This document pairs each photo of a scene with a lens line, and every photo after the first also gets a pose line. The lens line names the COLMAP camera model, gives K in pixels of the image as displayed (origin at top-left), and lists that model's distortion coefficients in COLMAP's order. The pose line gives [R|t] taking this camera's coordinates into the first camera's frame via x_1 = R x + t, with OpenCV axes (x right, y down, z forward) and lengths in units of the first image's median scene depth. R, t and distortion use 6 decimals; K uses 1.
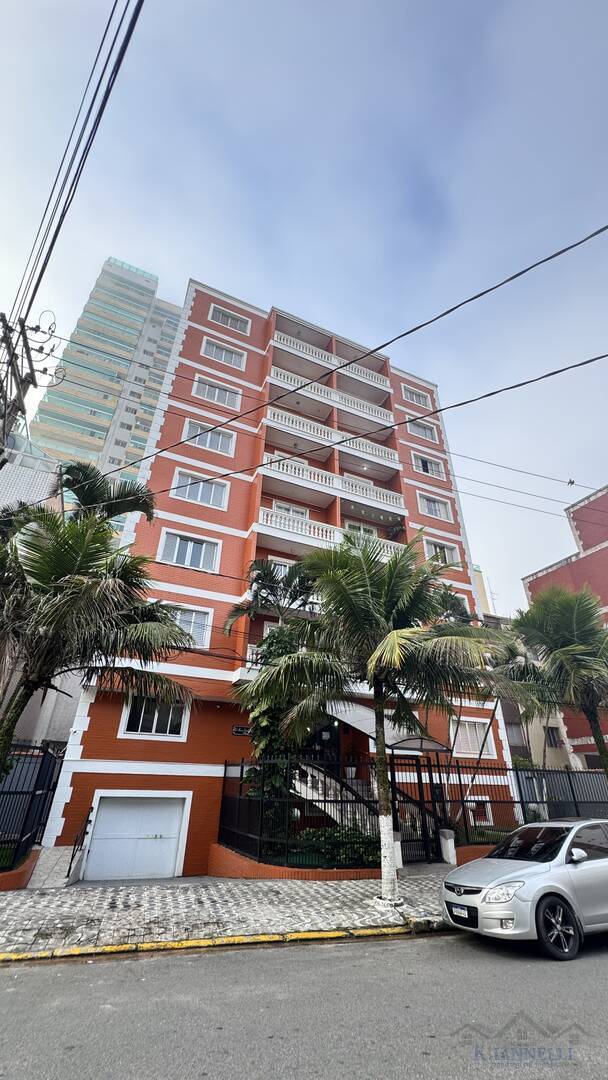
lens RADIAL K [[431.2, 0, 302.3], [0, 431.2, 538.1], [0, 0, 1]] dist [-0.006479, 0.000753]
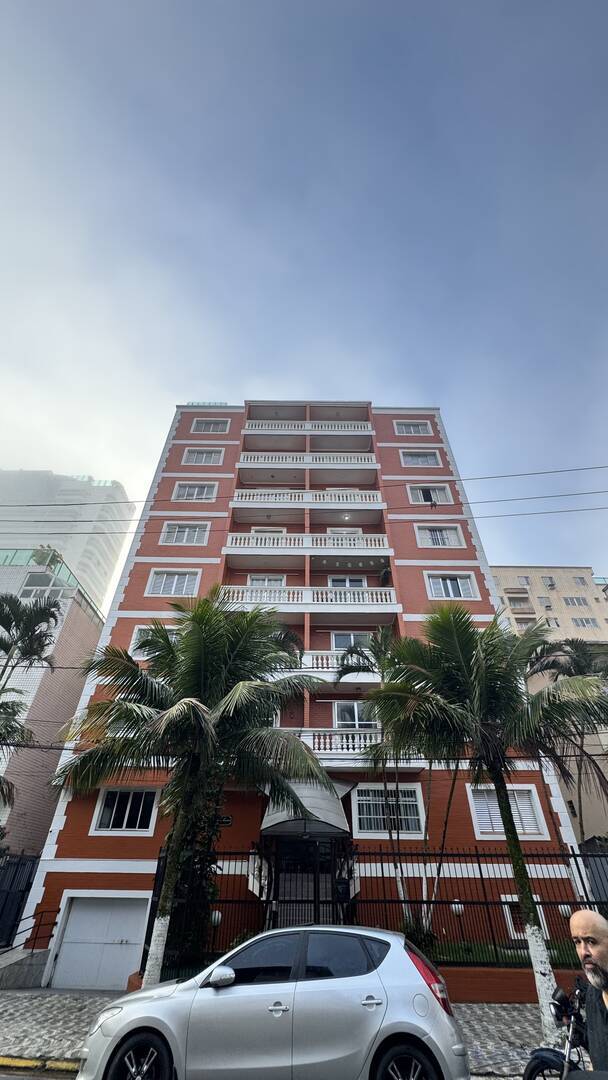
lens RADIAL K [[431.2, 0, 302.3], [0, 431.2, 538.1], [0, 0, 1]] dist [-0.006479, 0.000753]
pose [[0.912194, -0.266142, -0.311563, 0.544420], [0.212705, 0.957440, -0.195102, 0.077499], [0.350228, 0.111700, 0.929981, 0.113062]]
